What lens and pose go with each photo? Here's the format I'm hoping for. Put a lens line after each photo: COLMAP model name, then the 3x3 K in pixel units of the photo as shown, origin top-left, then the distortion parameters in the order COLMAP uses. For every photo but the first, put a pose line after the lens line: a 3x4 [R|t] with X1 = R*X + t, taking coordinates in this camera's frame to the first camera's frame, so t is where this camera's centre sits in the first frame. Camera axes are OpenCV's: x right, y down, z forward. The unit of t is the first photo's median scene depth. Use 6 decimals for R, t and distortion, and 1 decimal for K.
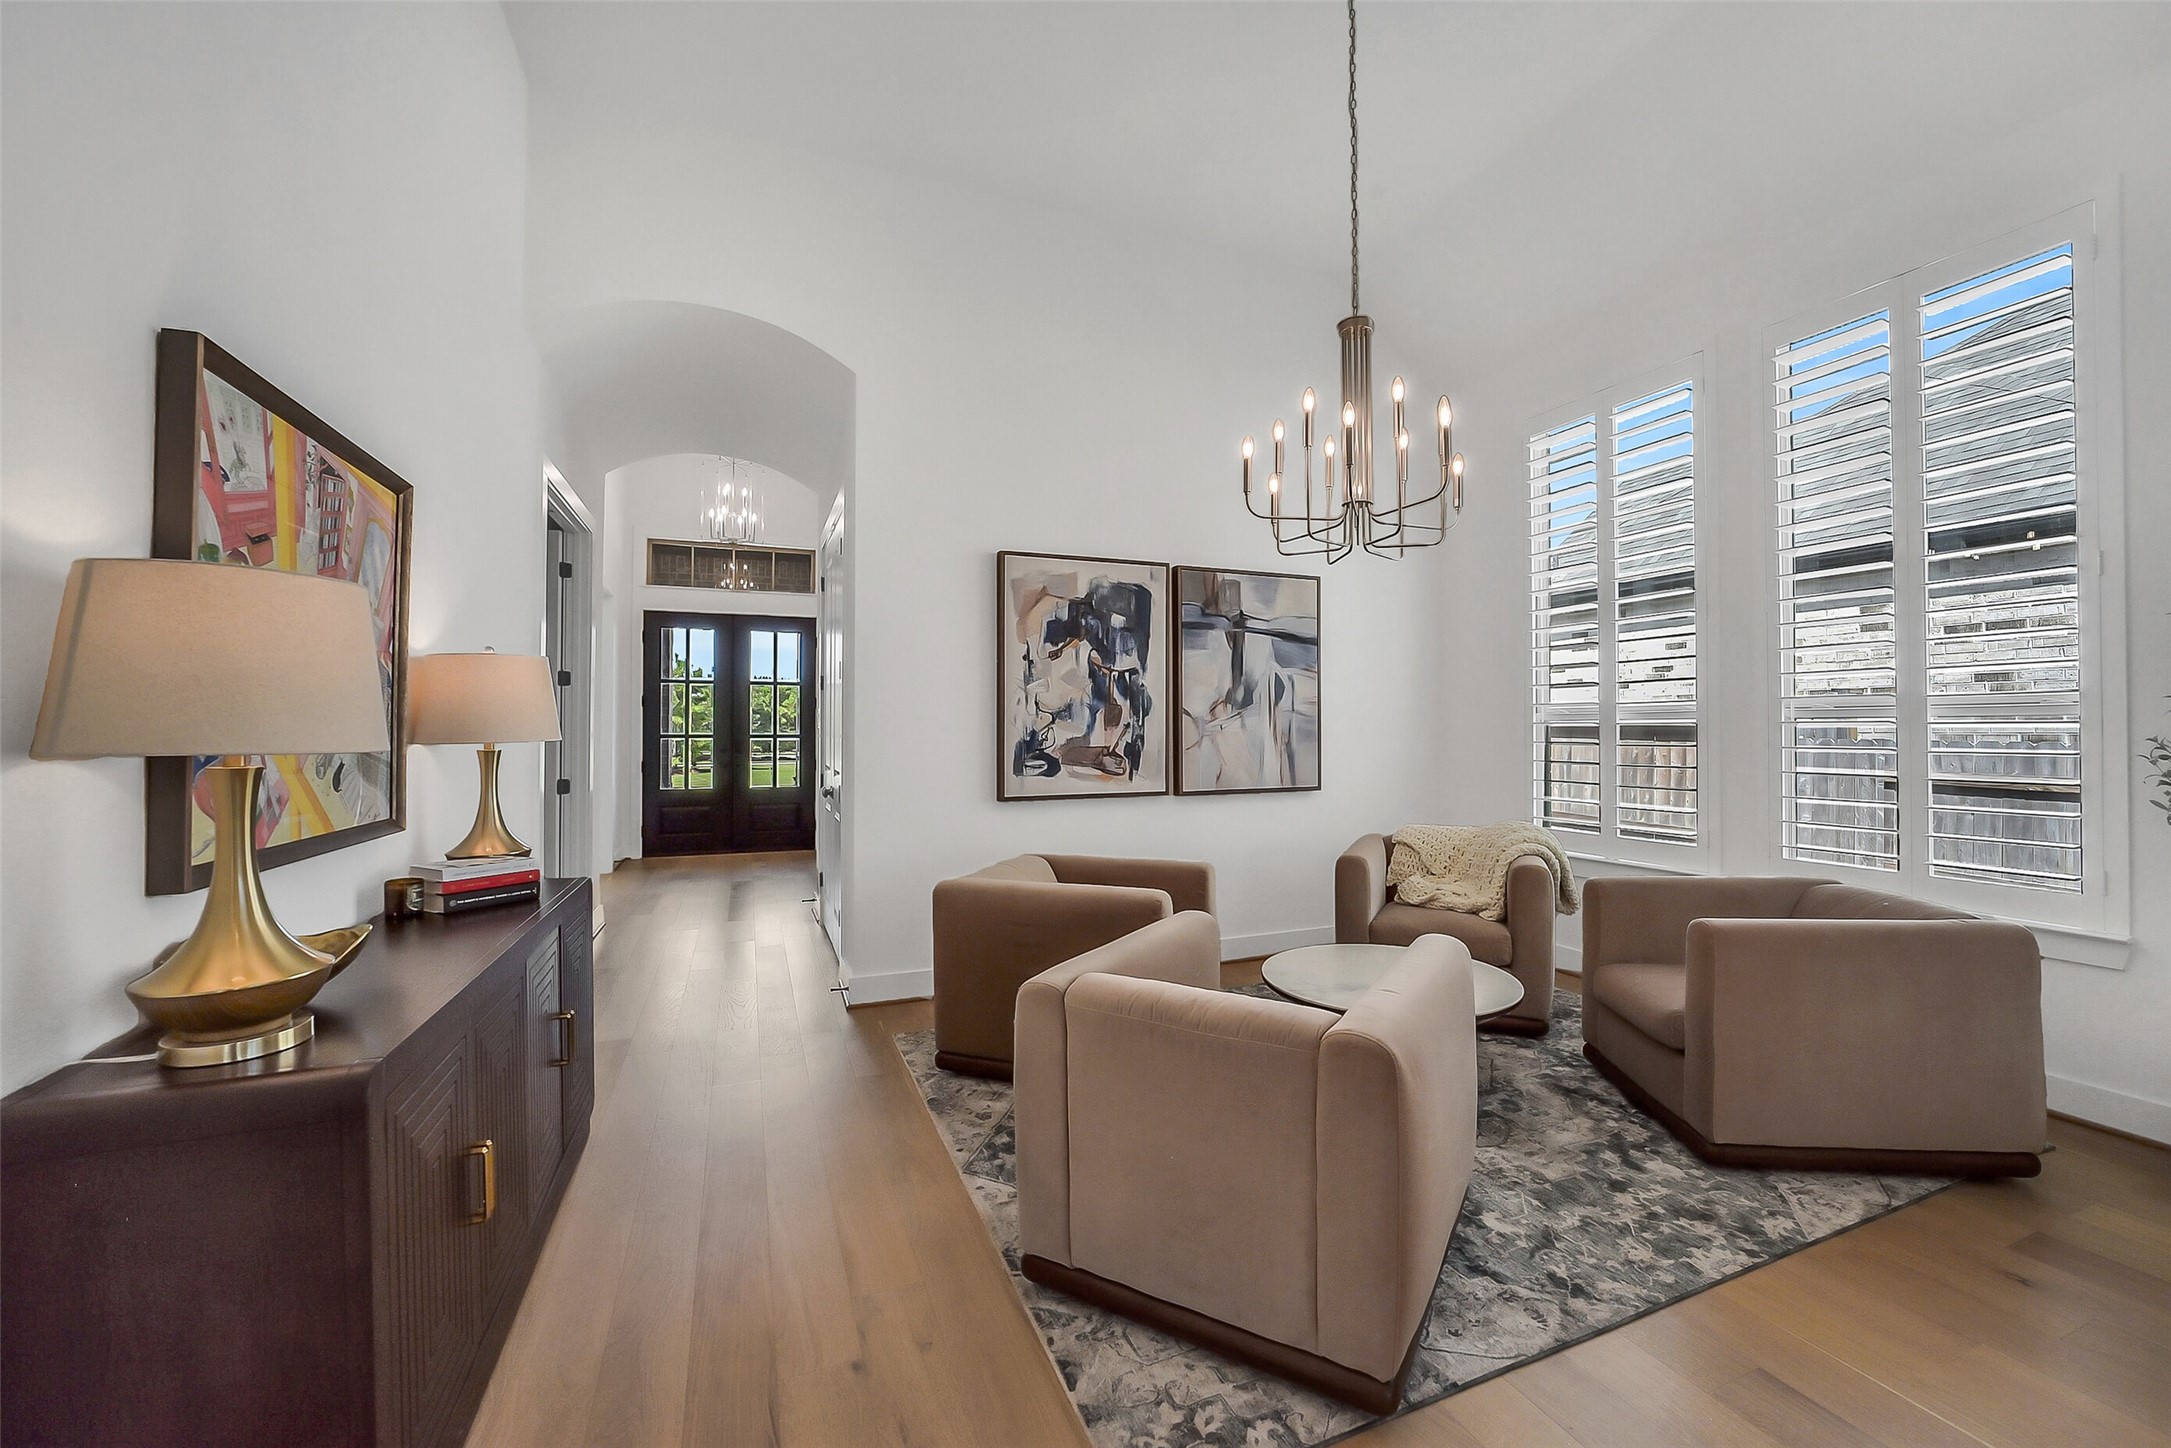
lens RADIAL K [[836.0, 0, 1092.3], [0, 836.0, 724.8], [0, 0, 1]] dist [-0.001095, 0.000007]
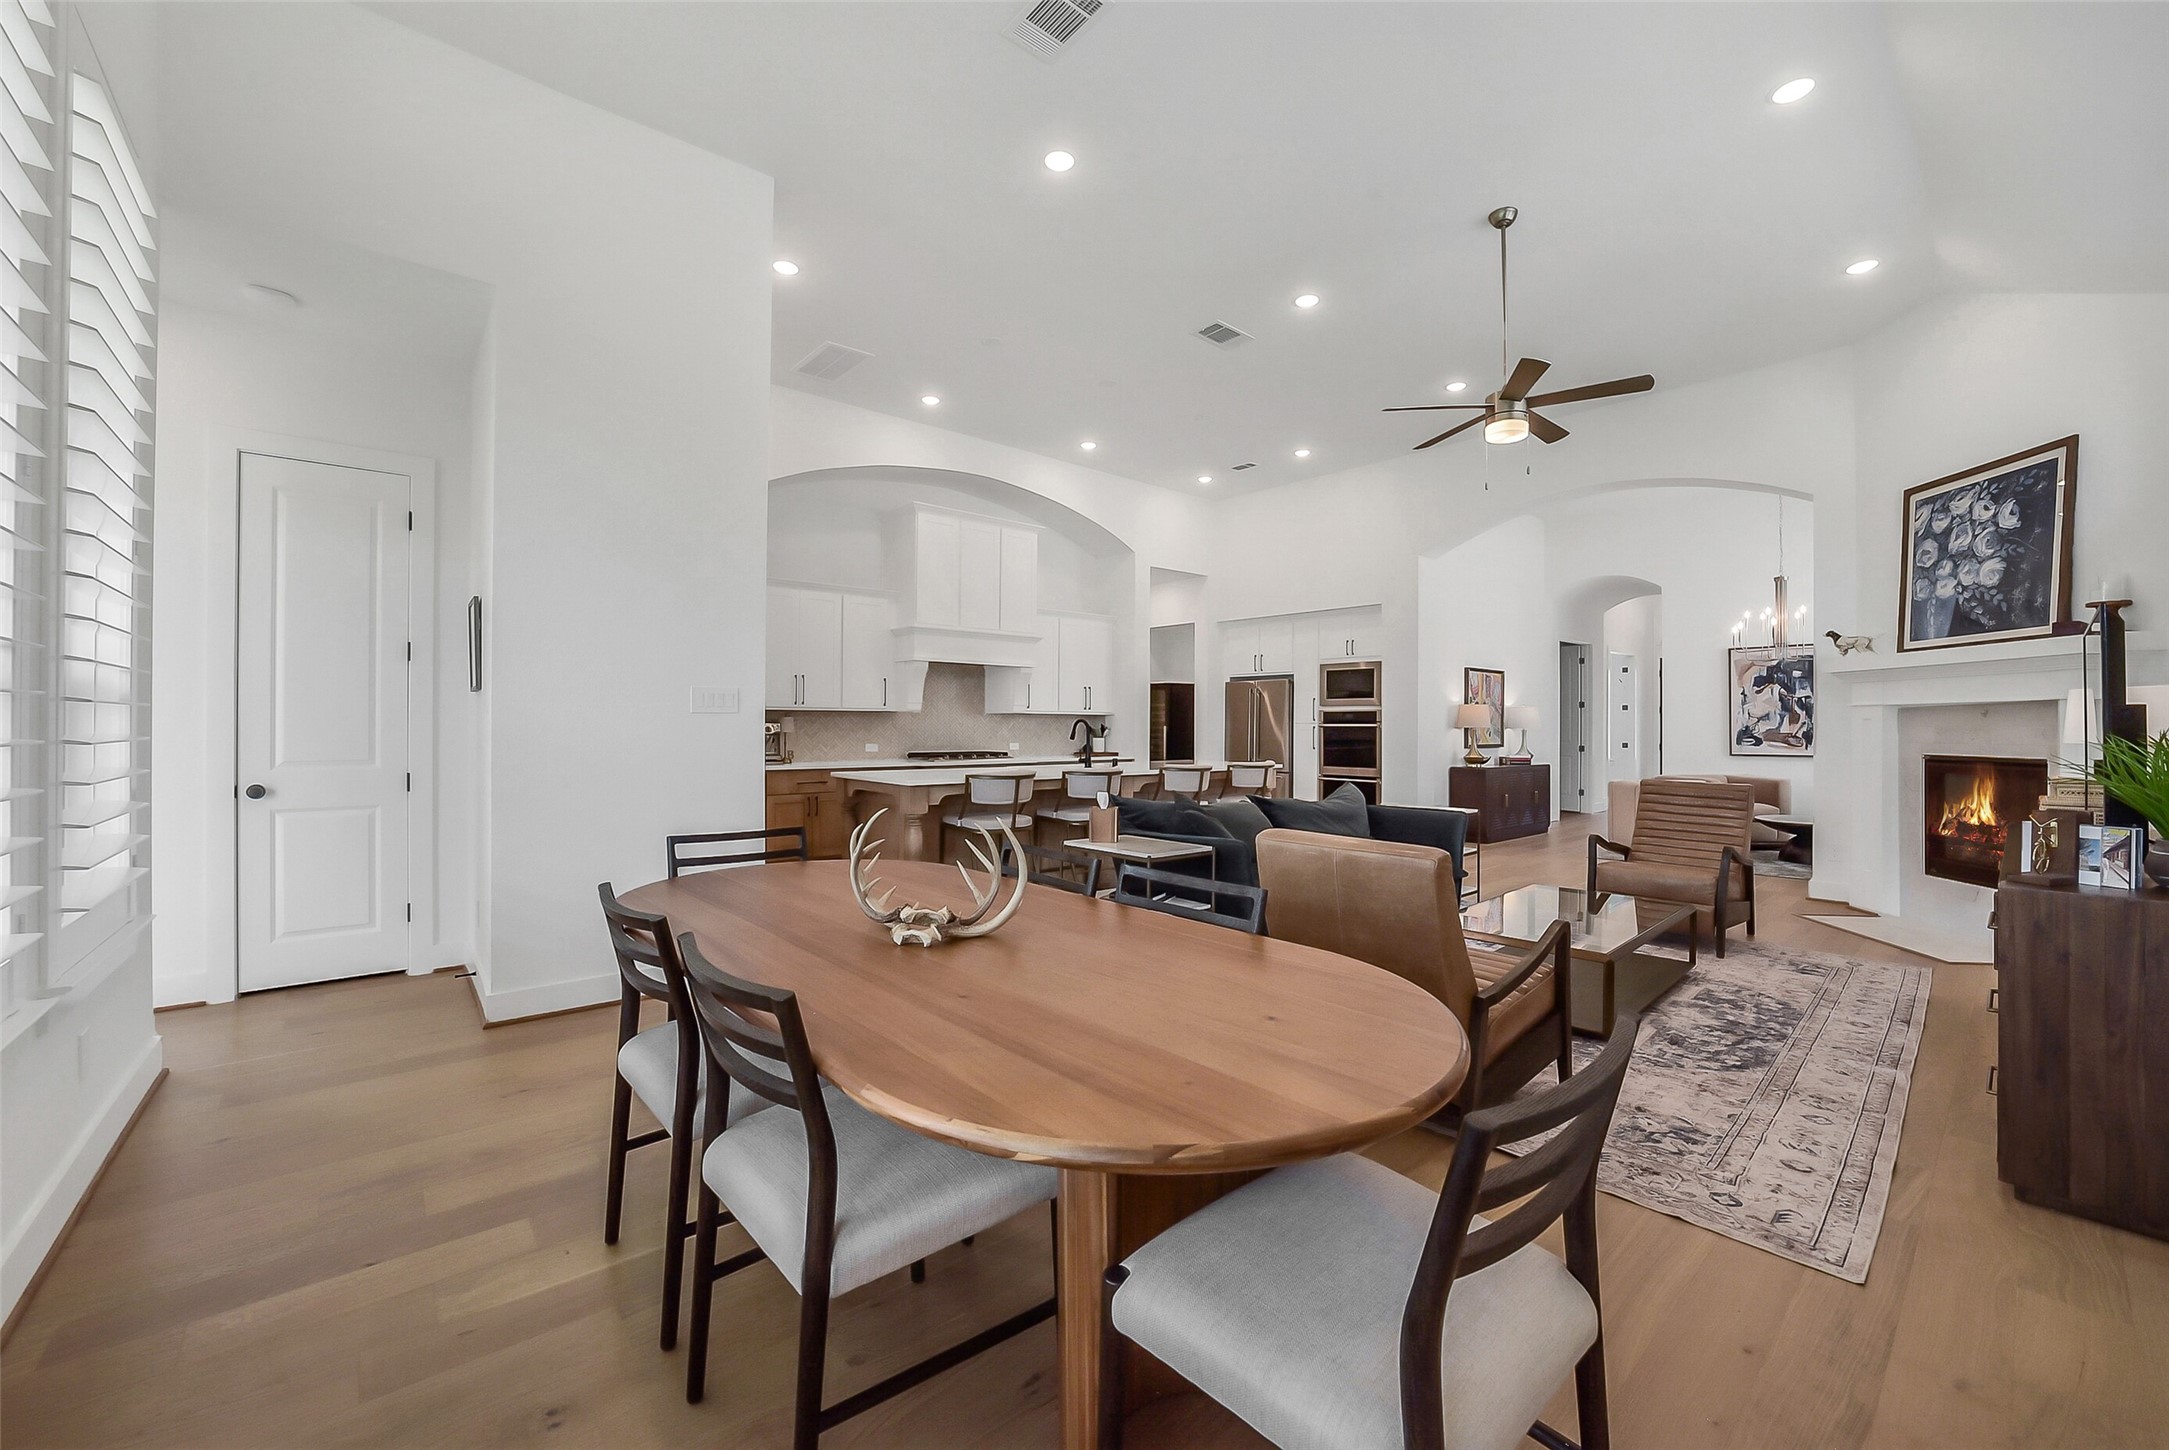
lens RADIAL K [[835.3, 0, 1088.4], [0, 835.3, 722.8], [0, 0, 1]] dist [-0.001095, 0.000007]
pose [[0.304801, -0.000455, -0.952416, 1.519917], [0.007485, 0.999970, 0.001918, -0.018129], [0.952387, -0.007713, 0.304795, -1.372394]]
